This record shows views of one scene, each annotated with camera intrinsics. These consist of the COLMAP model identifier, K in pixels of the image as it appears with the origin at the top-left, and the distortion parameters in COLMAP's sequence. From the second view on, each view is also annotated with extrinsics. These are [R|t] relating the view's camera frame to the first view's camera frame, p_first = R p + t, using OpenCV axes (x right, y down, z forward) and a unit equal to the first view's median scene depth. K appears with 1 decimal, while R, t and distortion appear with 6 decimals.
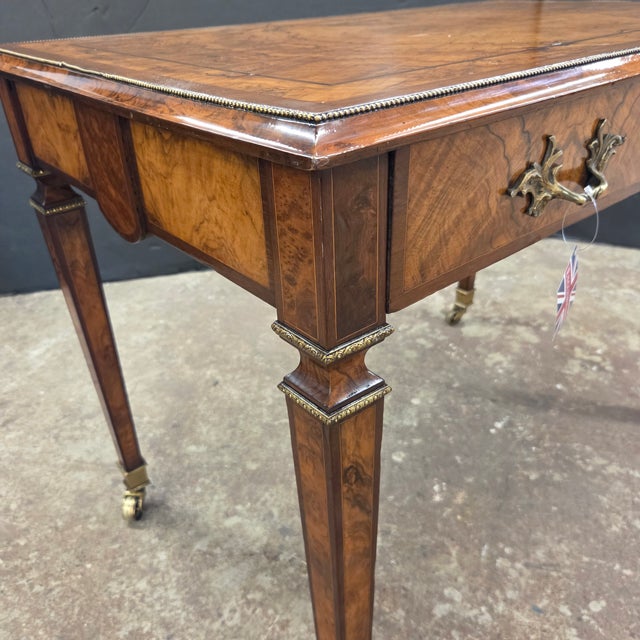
lens RADIAL K [[590.0, 0, 320.9], [0, 590.0, 318.2], [0, 0, 1]] dist [0.053132, -0.055429]
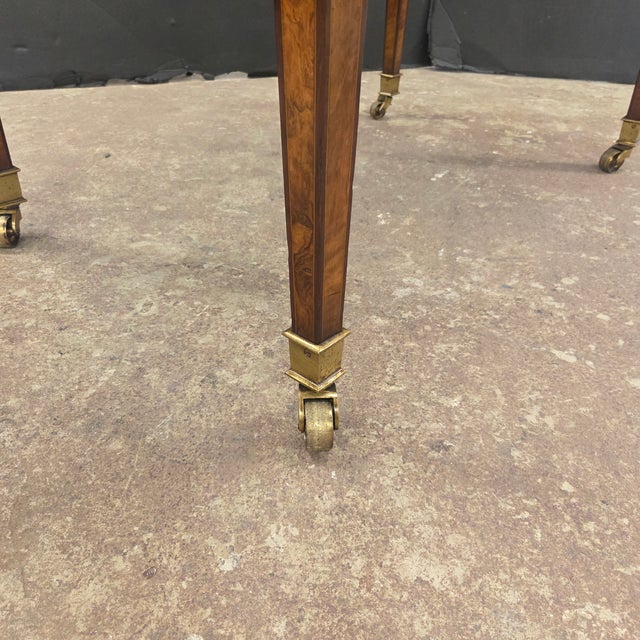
lens RADIAL K [[579.6, 0, 321.9], [0, 579.6, 320.2], [0, 0, 1]] dist [0.066031, -0.048788]
pose [[0.983860, -0.046577, 0.172769, -0.042374], [0.037727, 0.997819, 0.054160, 0.365222], [-0.174915, -0.046768, 0.983472, 0.154424]]
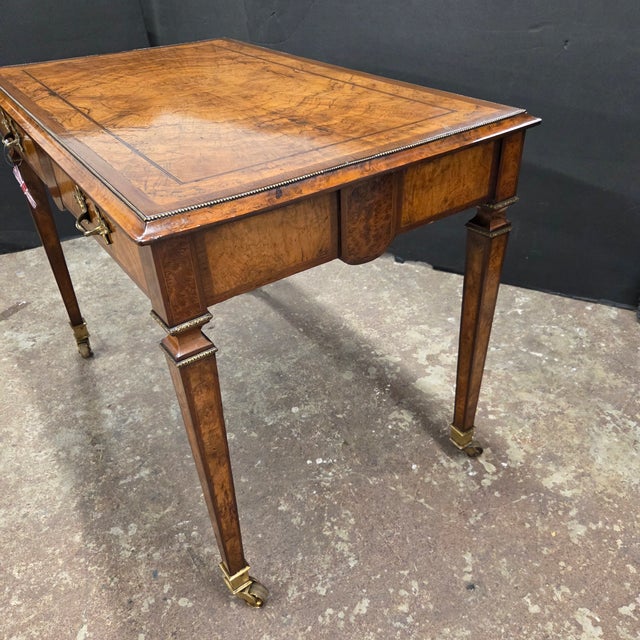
lens RADIAL K [[582.8, 0, 318.6], [0, 582.8, 323.0], [0, 0, 1]] dist [0.063871, -0.053457]
pose [[0.725931, 0.389343, -0.566953, 0.856990], [-0.325663, 0.920656, 0.215259, -0.302207], [0.605778, 0.028373, 0.795127, 0.142757]]
